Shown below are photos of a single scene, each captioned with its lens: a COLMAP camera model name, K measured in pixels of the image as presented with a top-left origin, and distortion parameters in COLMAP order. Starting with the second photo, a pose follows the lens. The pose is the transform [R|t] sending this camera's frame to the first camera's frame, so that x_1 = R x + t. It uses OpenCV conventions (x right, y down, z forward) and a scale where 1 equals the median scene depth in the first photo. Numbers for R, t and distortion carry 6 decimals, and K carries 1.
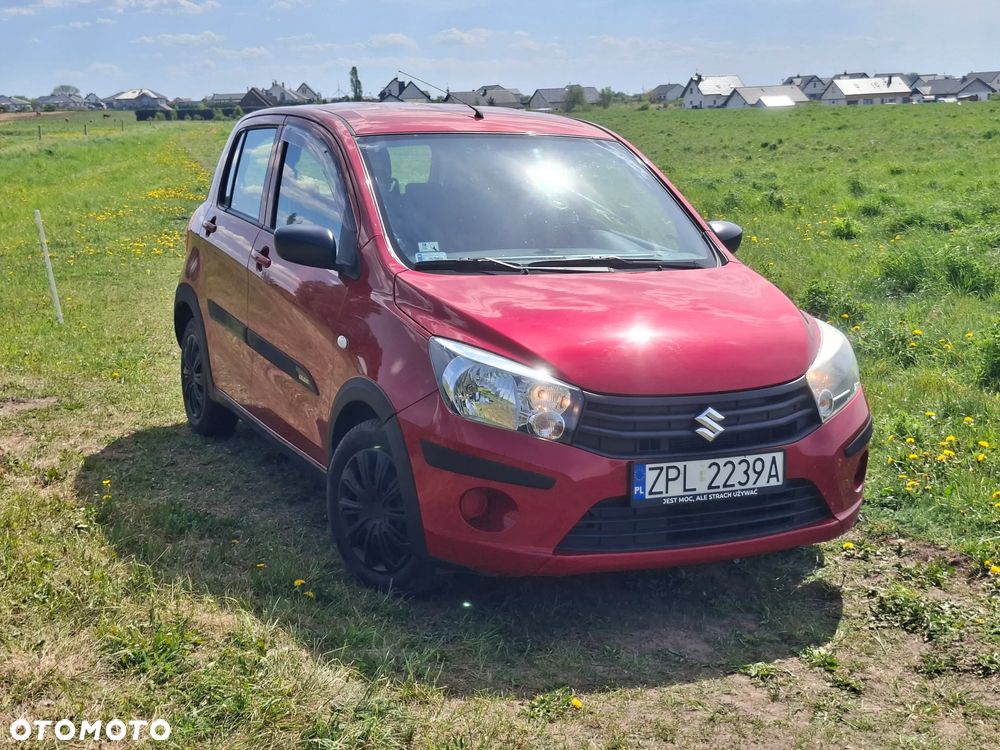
lens RADIAL K [[1394.8, 0, 518.2], [0, 1394.8, 376.3], [0, 0, 1]] dist [0.112885, -0.133192]
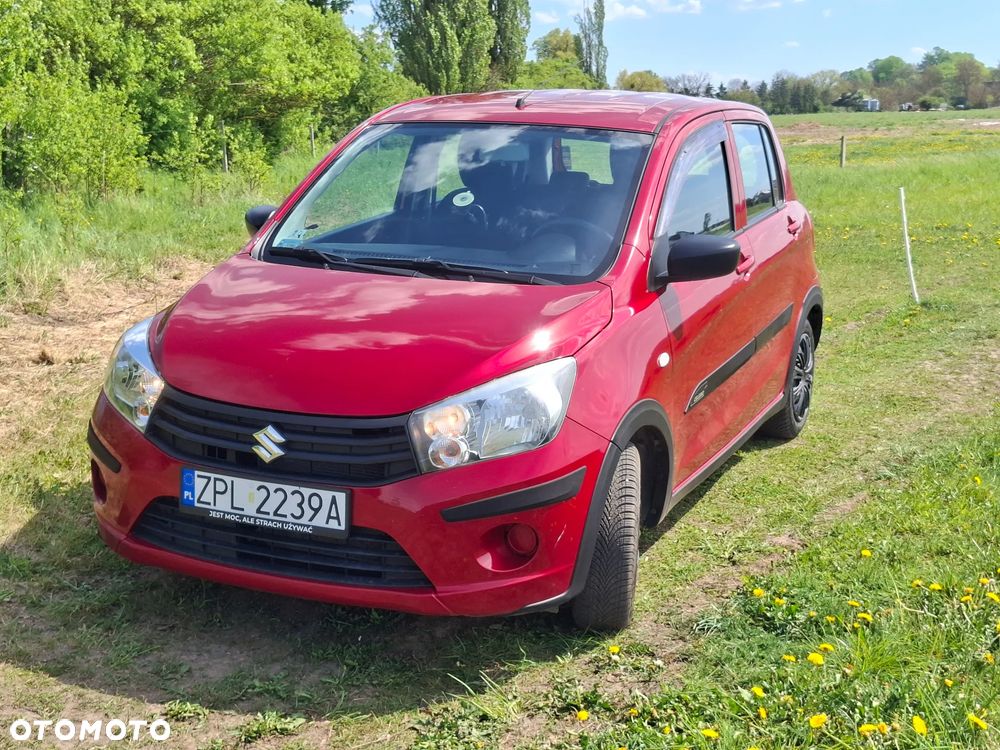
lens RADIAL K [[1394.8, 0, 518.2], [0, 1394.8, 376.3], [0, 0, 1]] dist [0.112885, -0.133192]
pose [[0.661483, 0.150389, -0.734726, 0.838533], [-0.139328, 0.987276, 0.076644, -0.094148], [0.736904, 0.051669, 0.674020, 0.460052]]
